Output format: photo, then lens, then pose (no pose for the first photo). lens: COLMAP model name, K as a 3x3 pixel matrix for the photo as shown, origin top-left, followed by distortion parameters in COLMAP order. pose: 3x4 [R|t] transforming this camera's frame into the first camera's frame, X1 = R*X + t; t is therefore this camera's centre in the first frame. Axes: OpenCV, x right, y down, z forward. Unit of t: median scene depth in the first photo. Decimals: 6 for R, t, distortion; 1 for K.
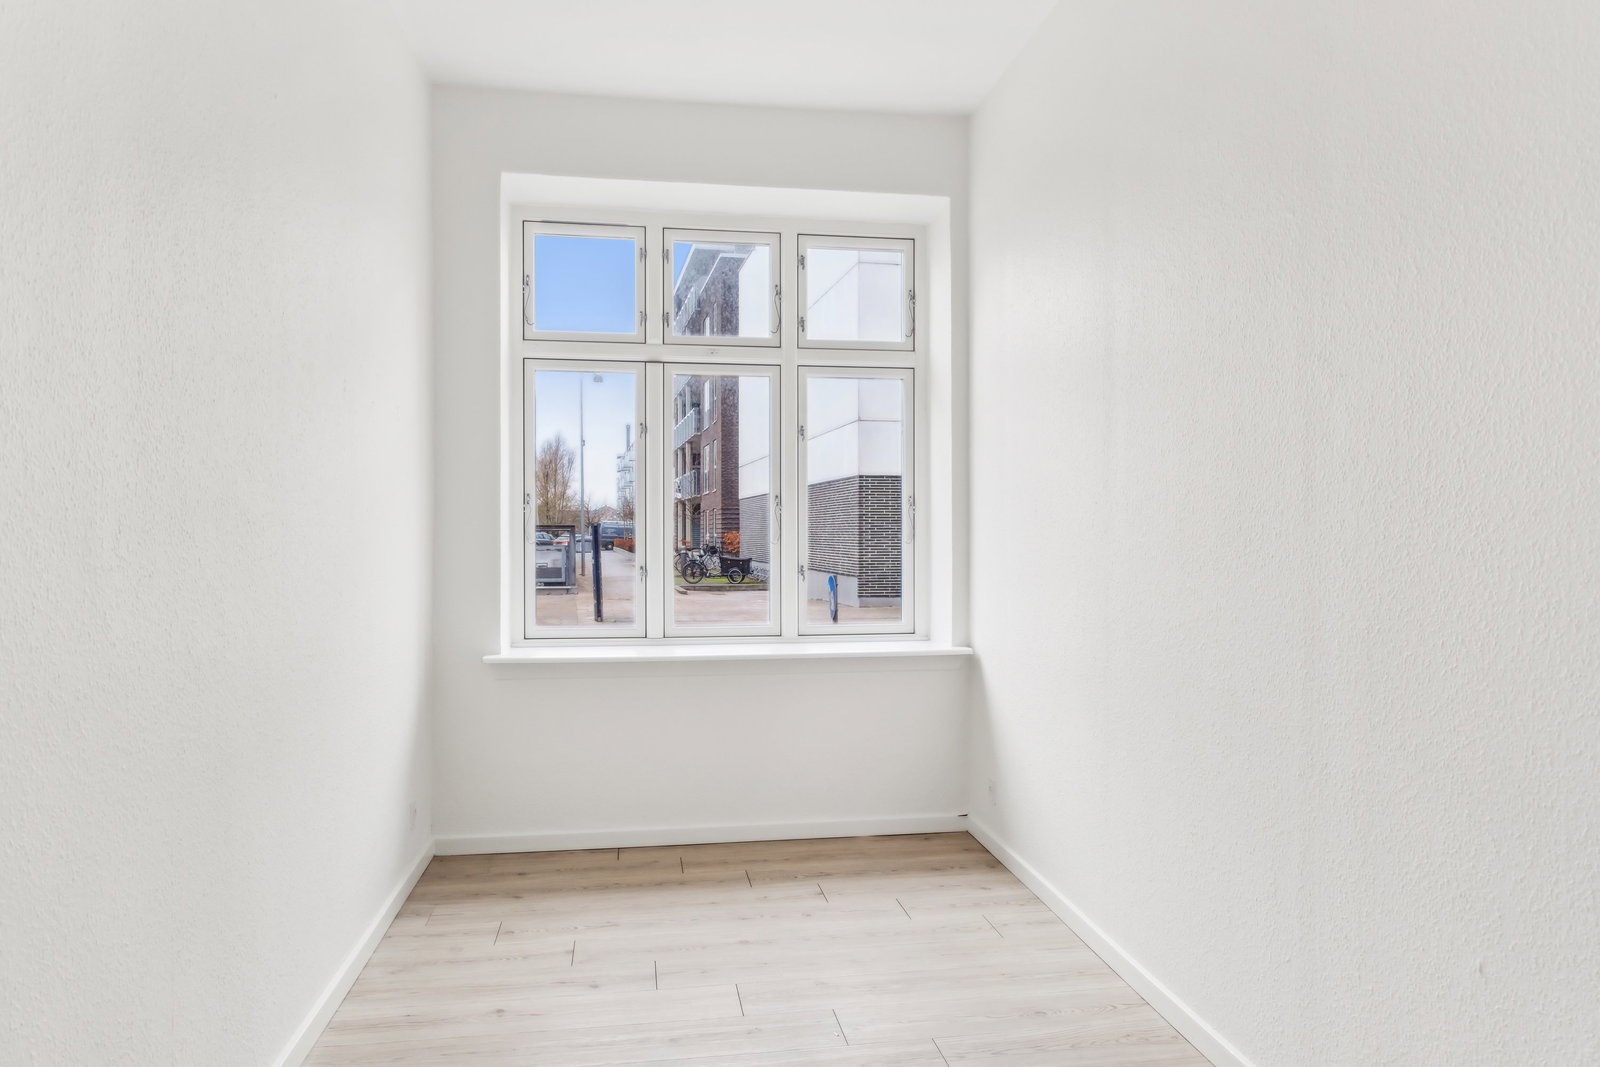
lens RADIAL K [[1118.4, 0, 800.0], [0, 1118.4, 533.5], [0, 0, 1]] dist [0.002854, 0.000774]
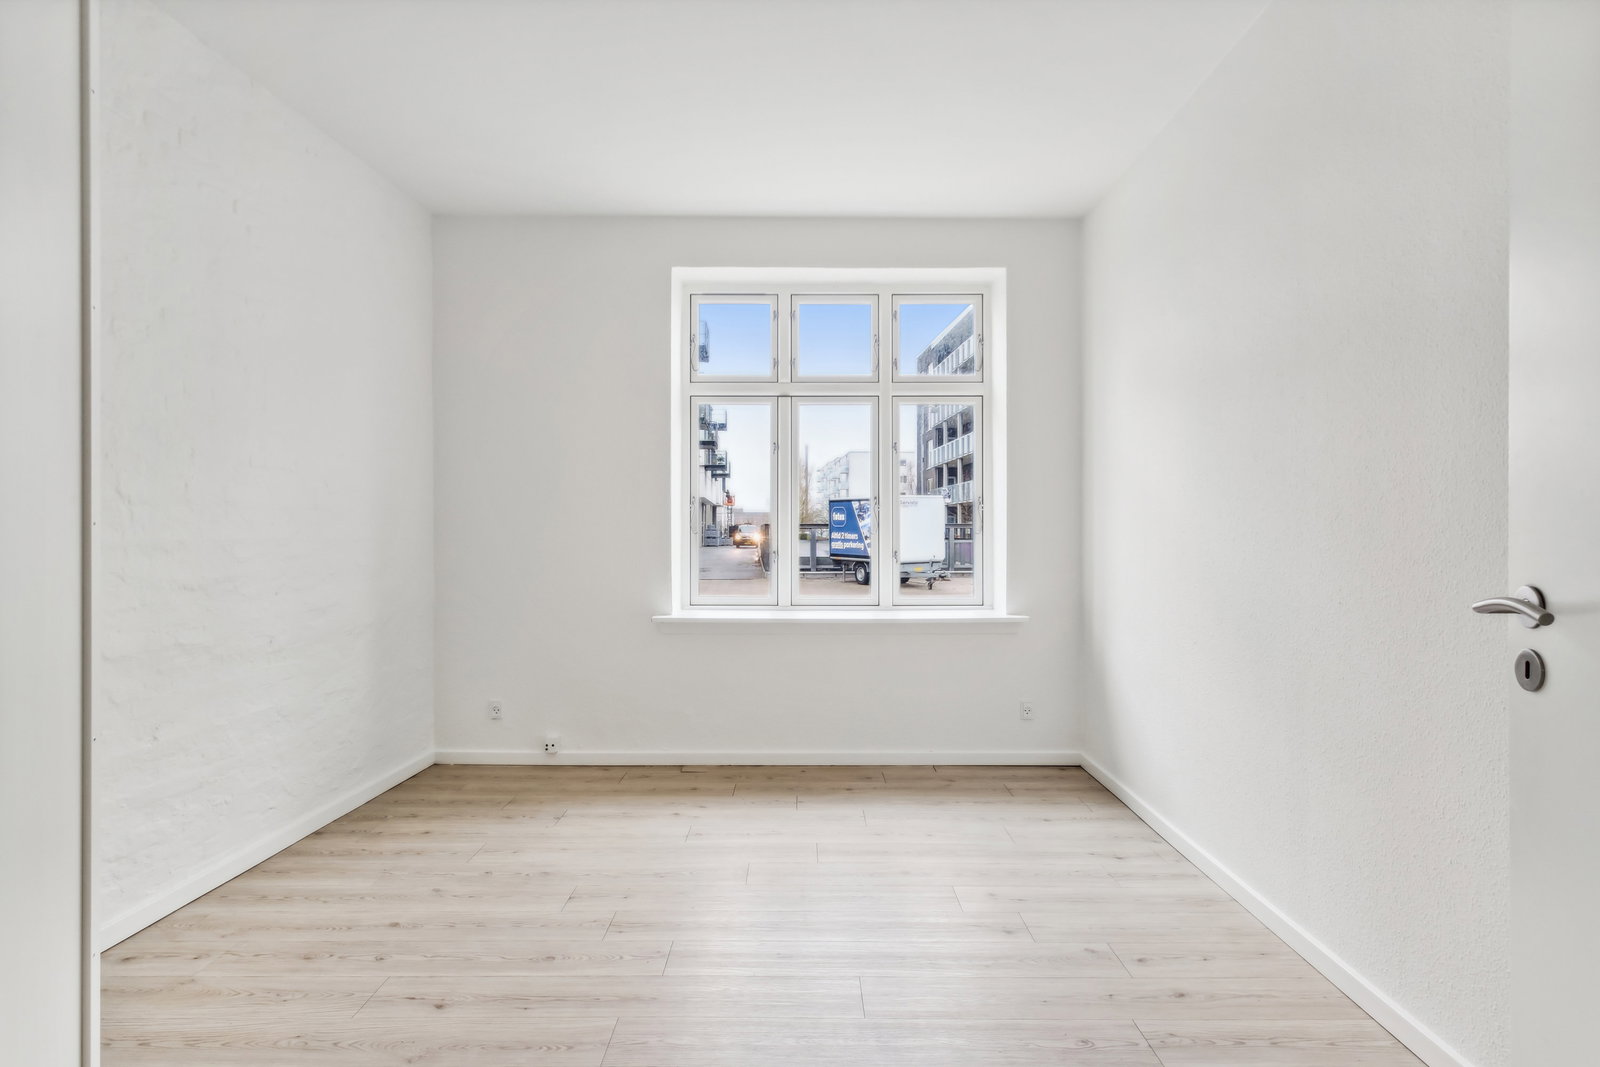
lens RADIAL K [[851.7, 0, 802.0], [0, 851.7, 513.5], [0, 0, 1]] dist [0.001858, 0.000611]
pose [[0.983876, -0.000917, -0.178850, 0.070883], [-0.001543, 0.999906, -0.013612, -0.000341], [0.178845, 0.013668, 0.983782, 0.012082]]
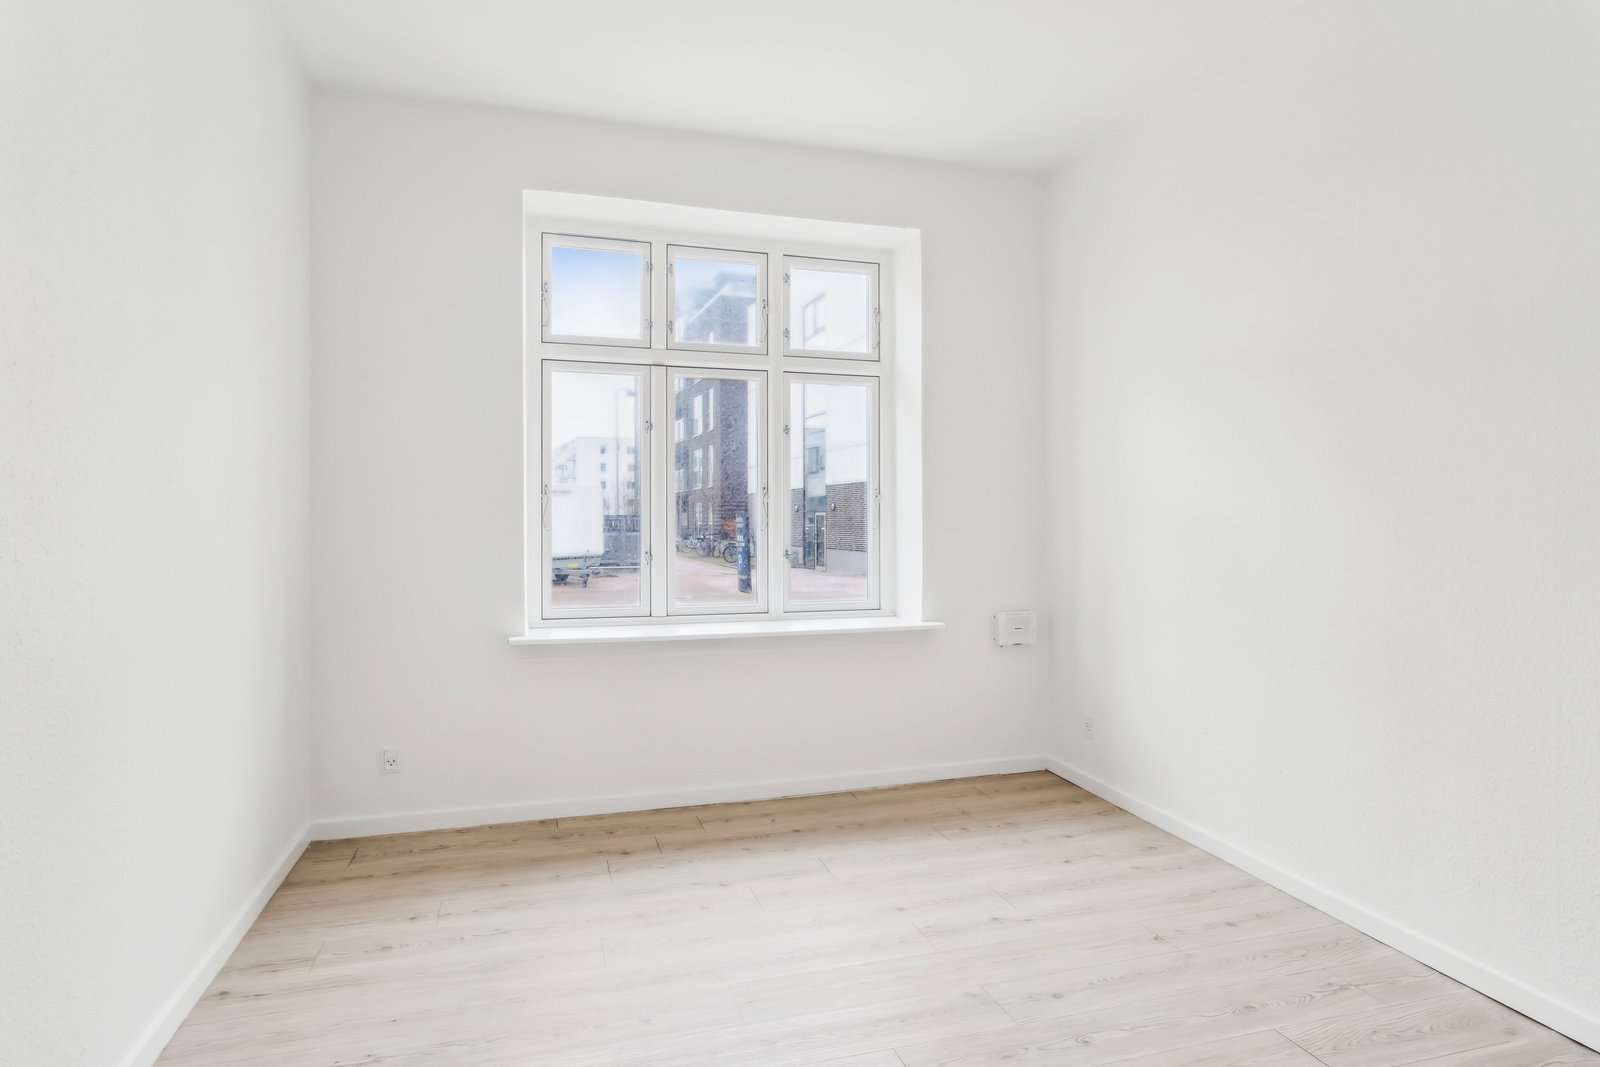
lens RADIAL K [[1058.1, 0, 799.8], [0, 1058.1, 493.2], [0, 0, 1]] dist [-0.061466, -0.000151]
pose [[0.984147, 0.005360, 0.177272, -0.176382], [-0.000278, 0.999589, -0.028680, 0.001042], [-0.177353, 0.028177, 0.983744, -0.035173]]
